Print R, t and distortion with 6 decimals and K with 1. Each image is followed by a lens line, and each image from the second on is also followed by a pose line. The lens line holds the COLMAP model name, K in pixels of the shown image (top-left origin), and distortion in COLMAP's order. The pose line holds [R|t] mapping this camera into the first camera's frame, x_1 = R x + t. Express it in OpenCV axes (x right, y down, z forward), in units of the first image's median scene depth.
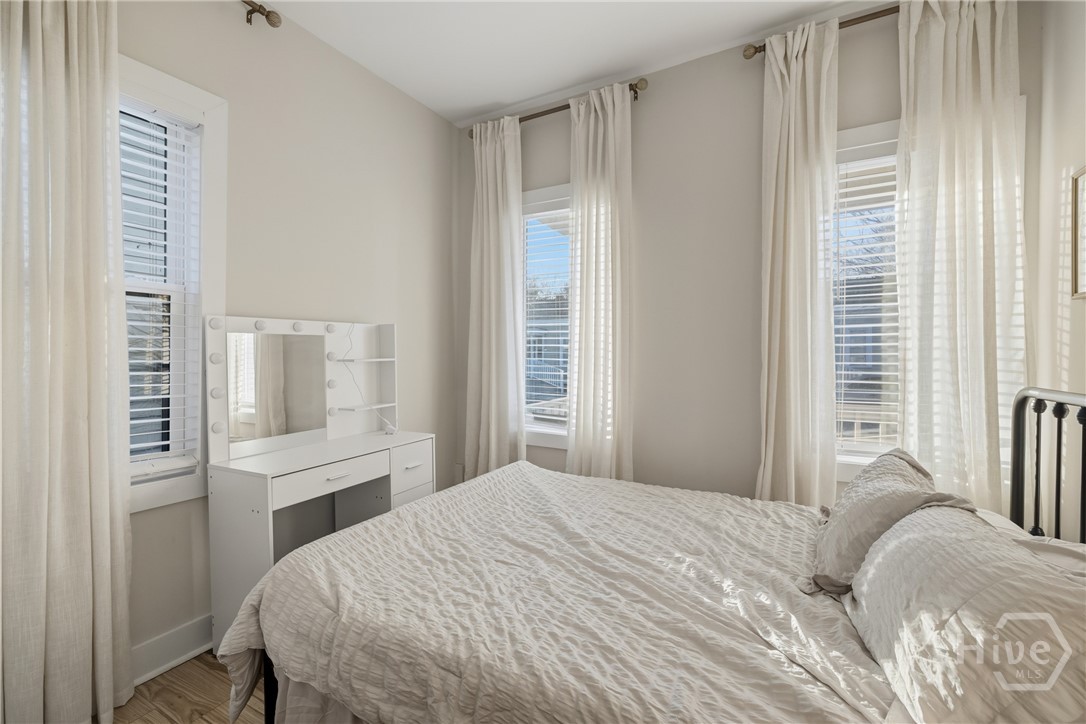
lens RADIAL K [[461.4, 0, 541.8], [0, 461.4, 360.6], [0, 0, 1]] dist [0.002426, 0.000334]
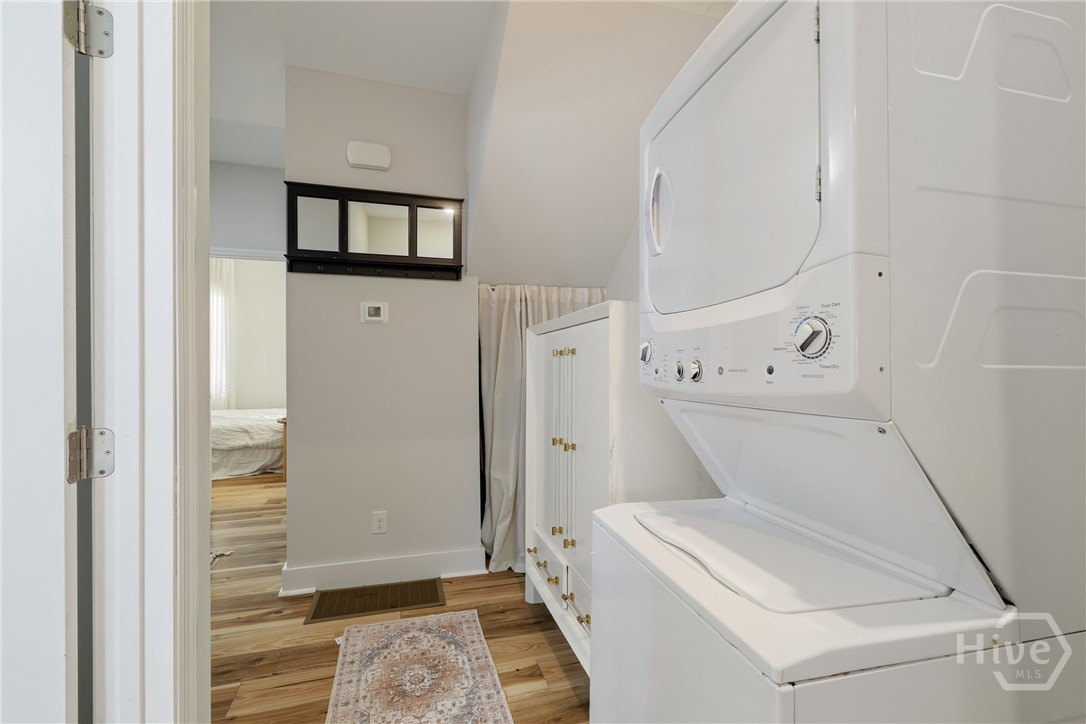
lens RADIAL K [[461.4, 0, 539.3], [0, 461.4, 362.0], [0, 0, 1]] dist [0.002426, 0.000334]
pose [[0.737164, -0.003904, 0.675703, -0.261966], [0.007084, 0.999973, -0.001950, 0.029689], [-0.675677, 0.006224, 0.737171, -1.848468]]
